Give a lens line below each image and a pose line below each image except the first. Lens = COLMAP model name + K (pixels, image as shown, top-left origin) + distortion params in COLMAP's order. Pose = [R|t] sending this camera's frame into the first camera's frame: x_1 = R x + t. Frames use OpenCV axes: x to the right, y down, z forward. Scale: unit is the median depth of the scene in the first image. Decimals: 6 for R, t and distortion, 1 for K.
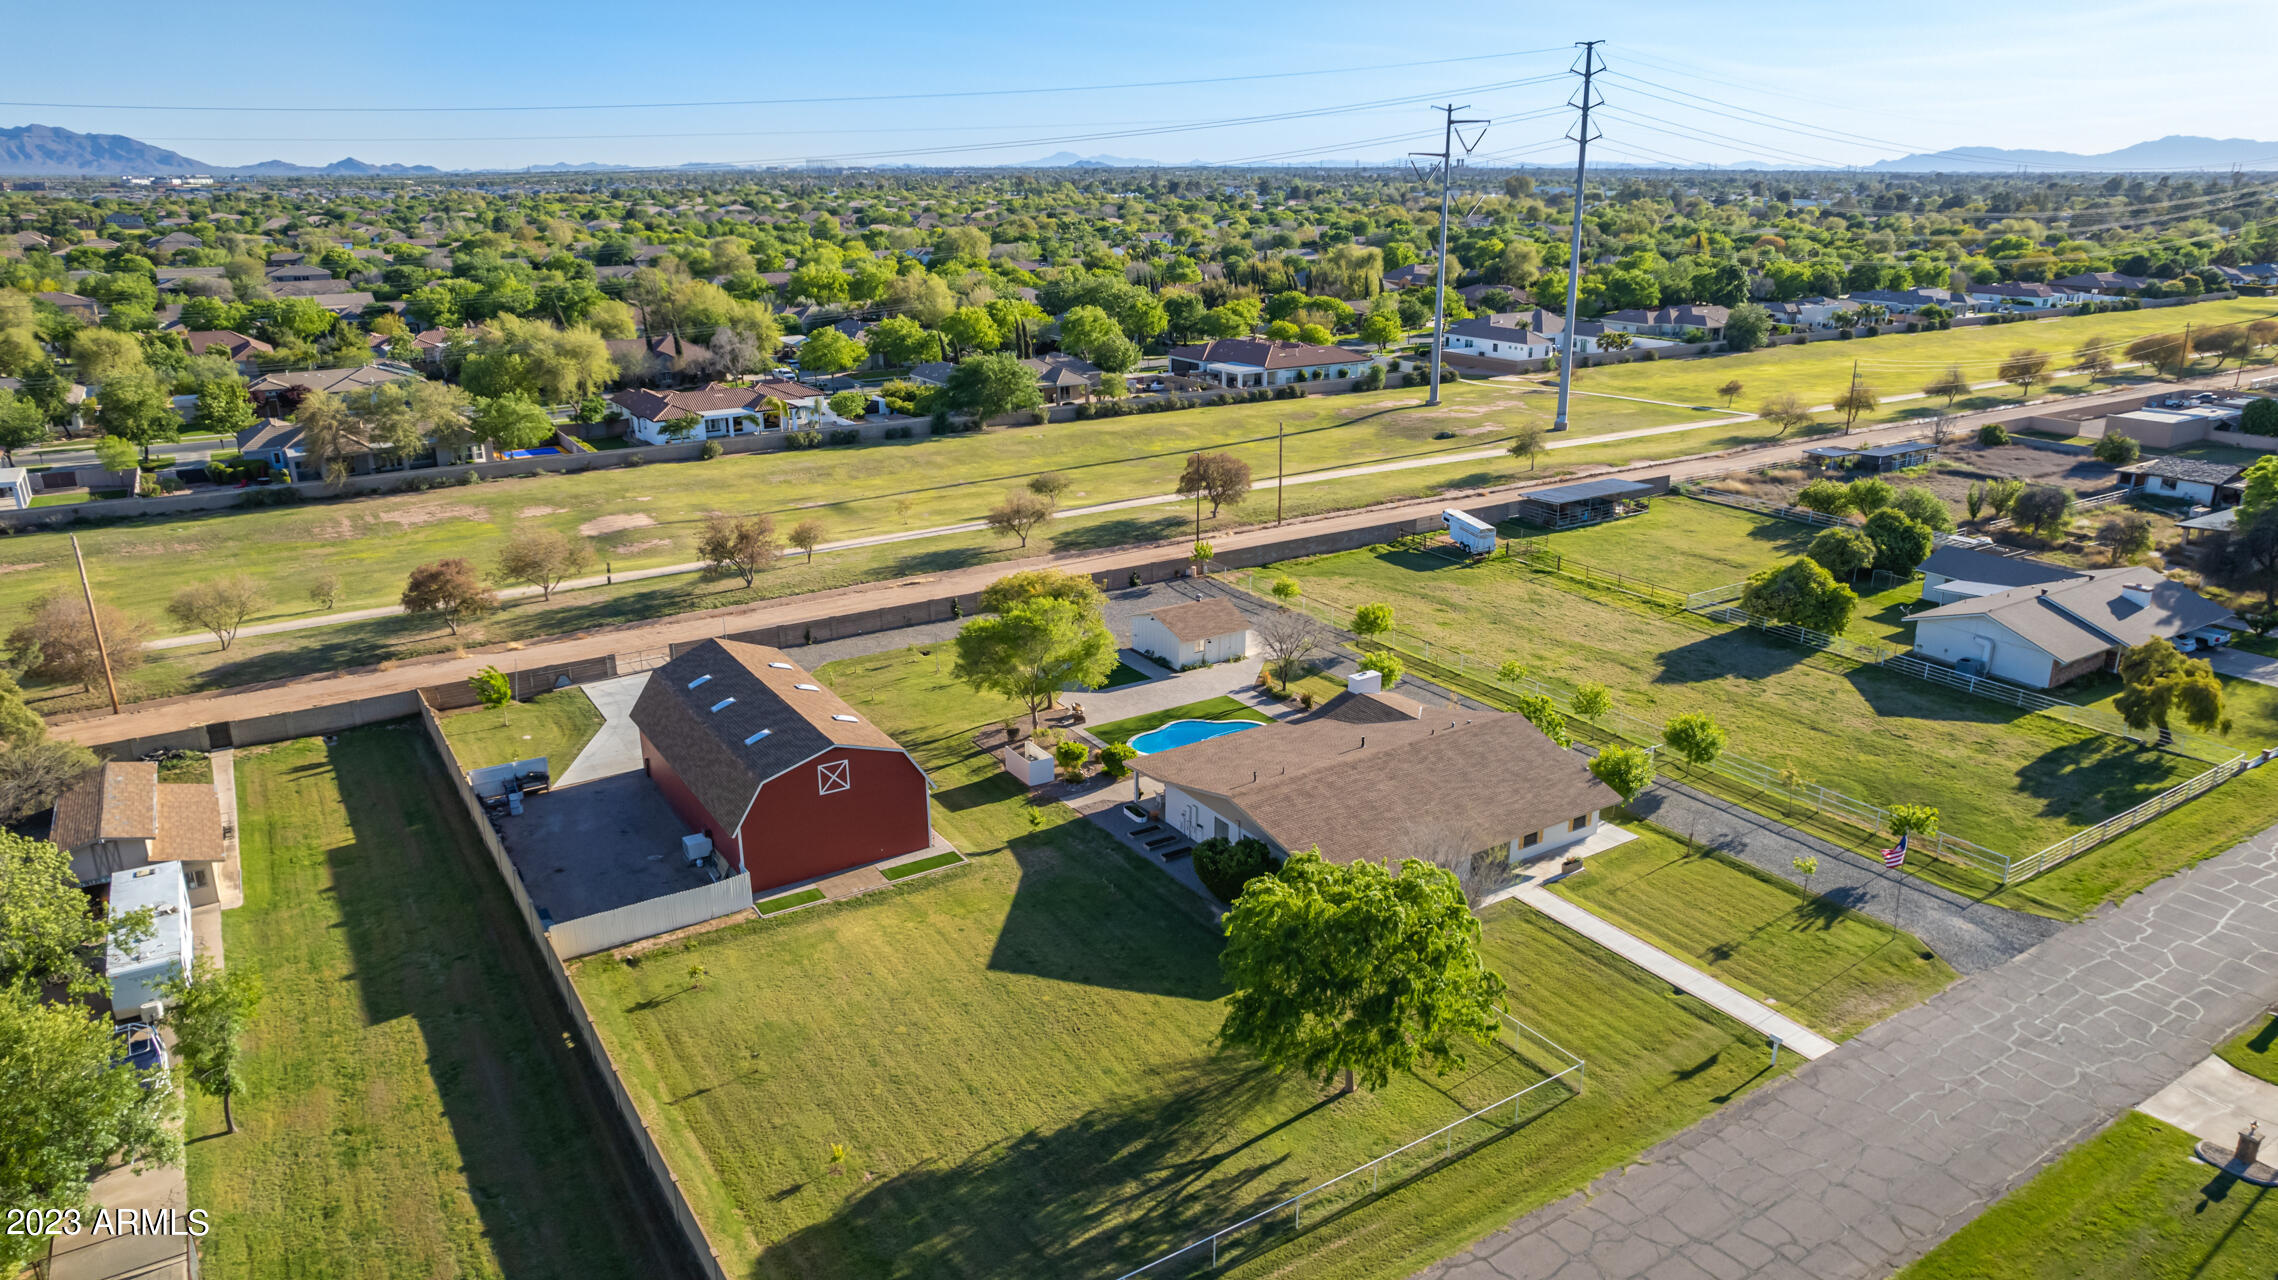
lens RADIAL K [[1483.1, 0, 1142.0], [0, 1483.1, 629.7], [0, 0, 1]] dist [-0.072996, 0.068613]
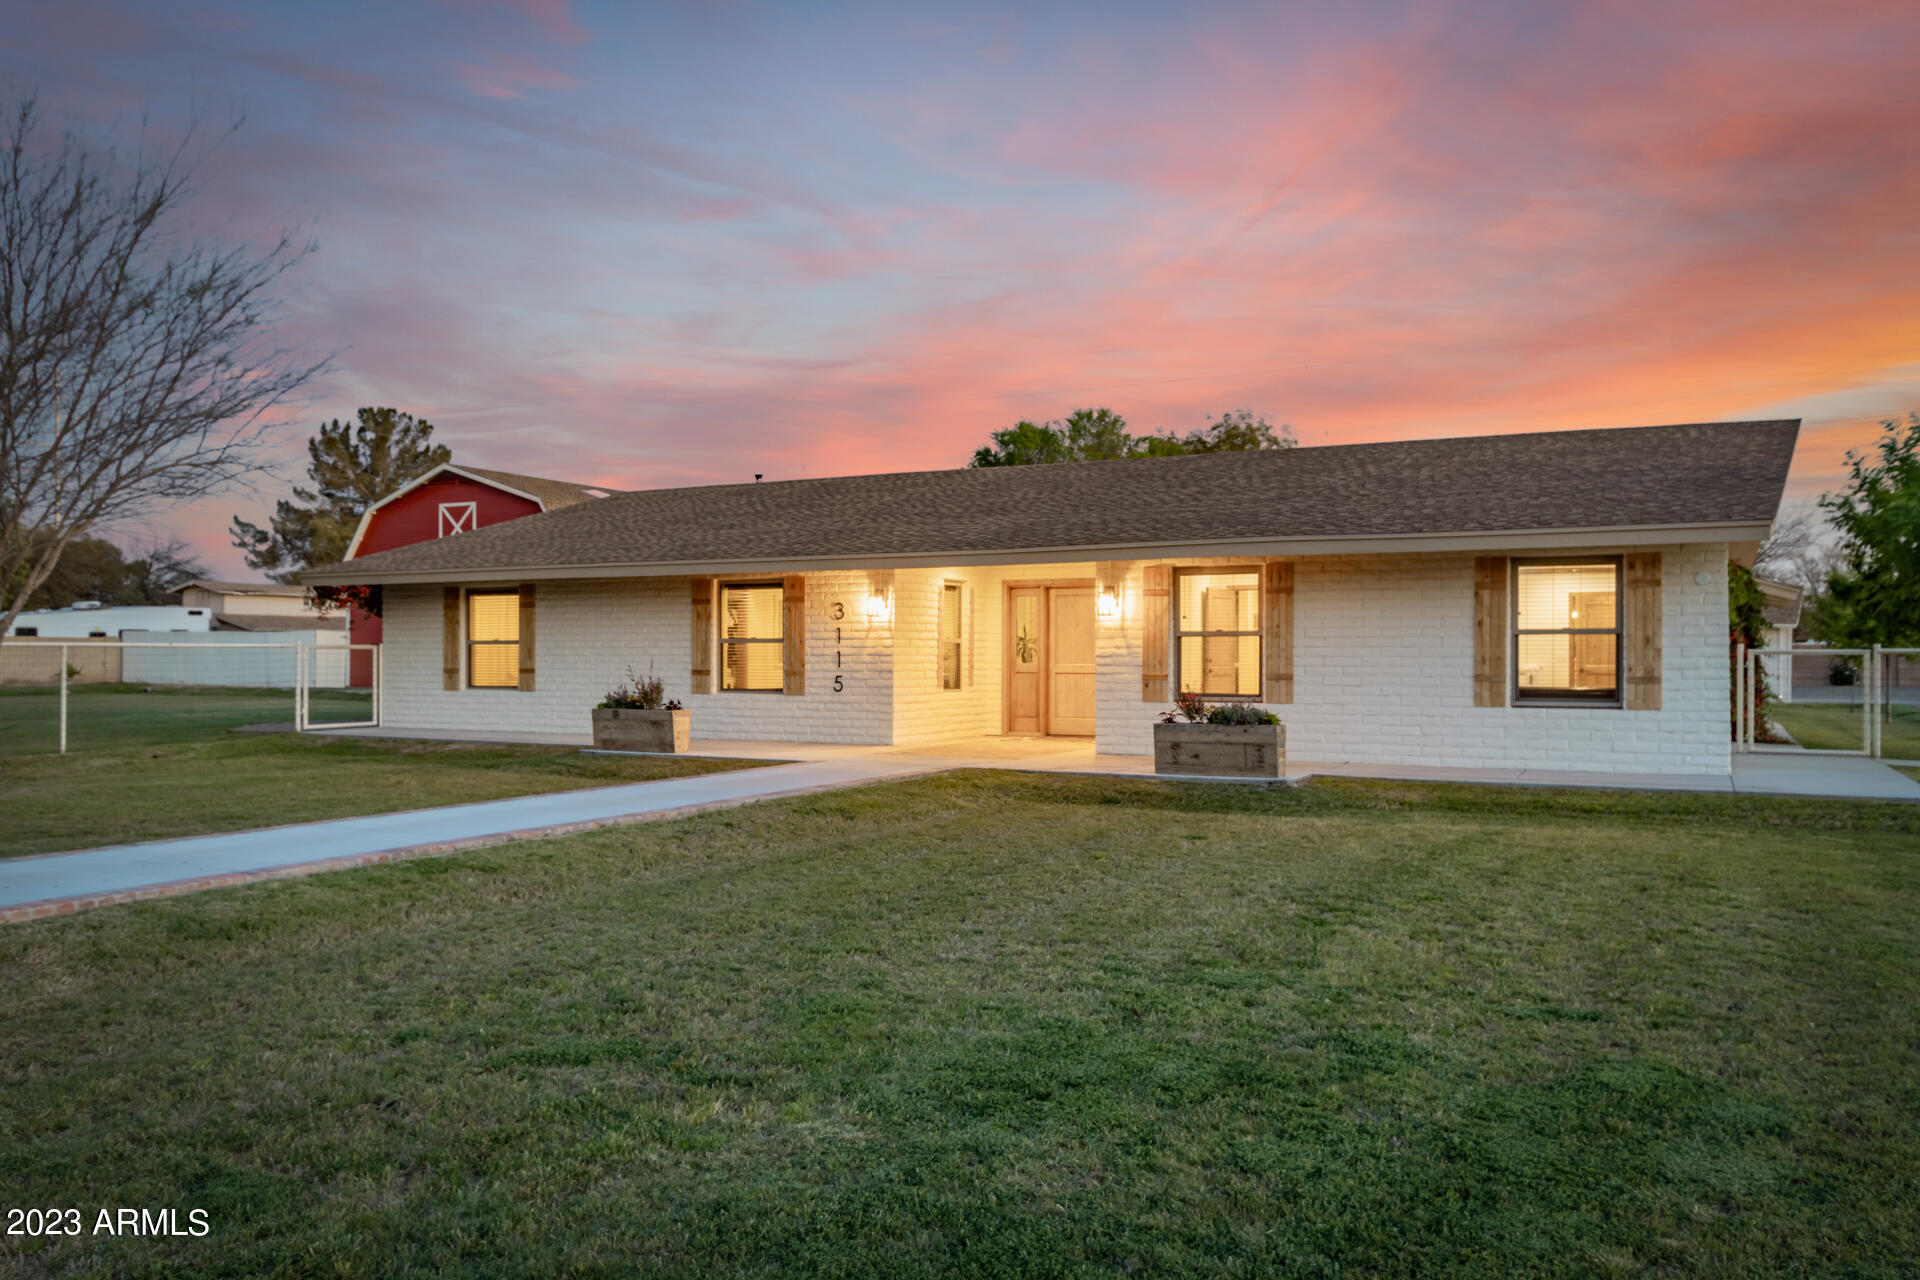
lens RADIAL K [[1465.6, 0, 950.3], [0, 1465.6, 645.1], [0, 0, 1]] dist [0.001661, 0.001371]
pose [[0.497703, -0.002013, -0.867345, 0.317879], [-0.270877, 0.949619, -0.157639, 0.134834], [0.823964, 0.313401, 0.472083, 0.631111]]
